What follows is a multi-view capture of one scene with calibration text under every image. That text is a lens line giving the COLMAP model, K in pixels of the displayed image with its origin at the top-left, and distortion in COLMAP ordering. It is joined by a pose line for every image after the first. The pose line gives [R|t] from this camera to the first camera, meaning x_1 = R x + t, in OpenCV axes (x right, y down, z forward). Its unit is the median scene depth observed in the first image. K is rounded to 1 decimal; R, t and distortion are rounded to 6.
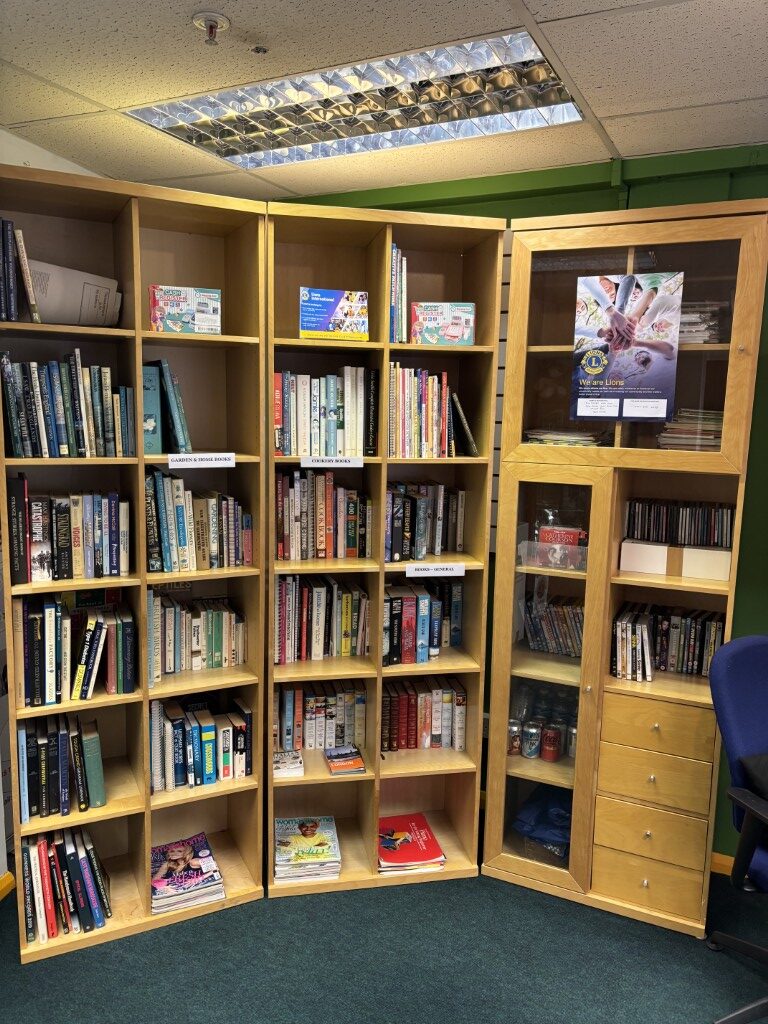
lens RADIAL K [[756.9, 0, 384.0], [0, 756.9, 512.0], [0, 0, 1]] dist [0.033720, -0.010161]
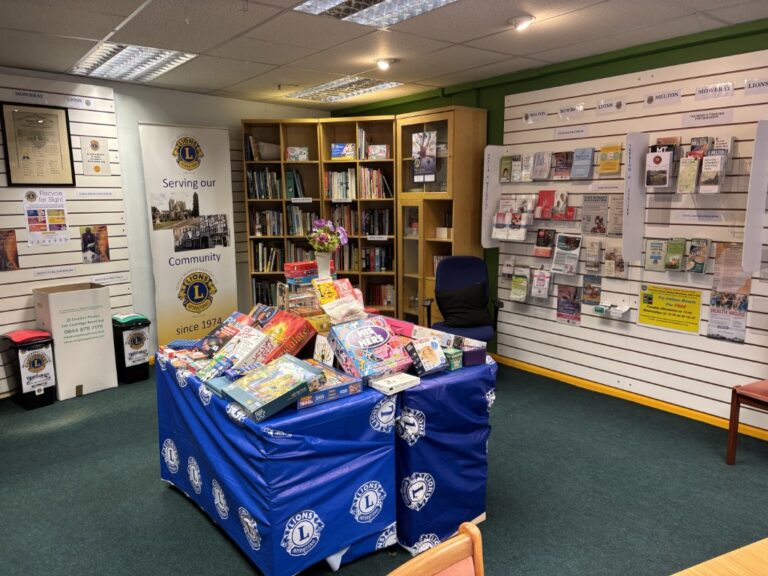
lens RADIAL K [[567.7, 0, 384.0], [0, 567.7, 288.0], [0, 0, 1]] dist [0.033720, -0.010161]
pose [[0.899392, 0.039719, -0.435335, 1.114082], [-0.034332, 0.999206, 0.020235, 0.239069], [0.435793, -0.003253, 0.900041, -1.004223]]
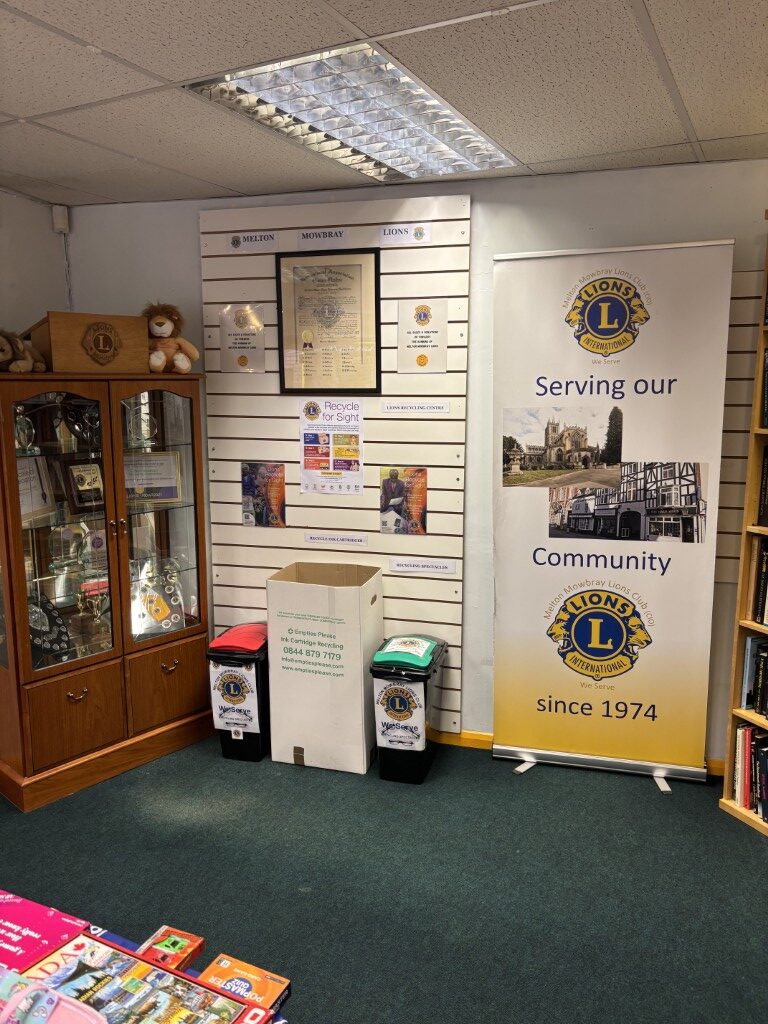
lens RADIAL K [[756.9, 0, 384.0], [0, 756.9, 512.0], [0, 0, 1]] dist [0.033720, -0.010161]
pose [[-0.011811, 0.146491, -0.989141, 0.735360], [-0.148300, 0.978014, 0.146614, -0.023277], [0.988872, 0.148422, 0.010173, 0.321731]]
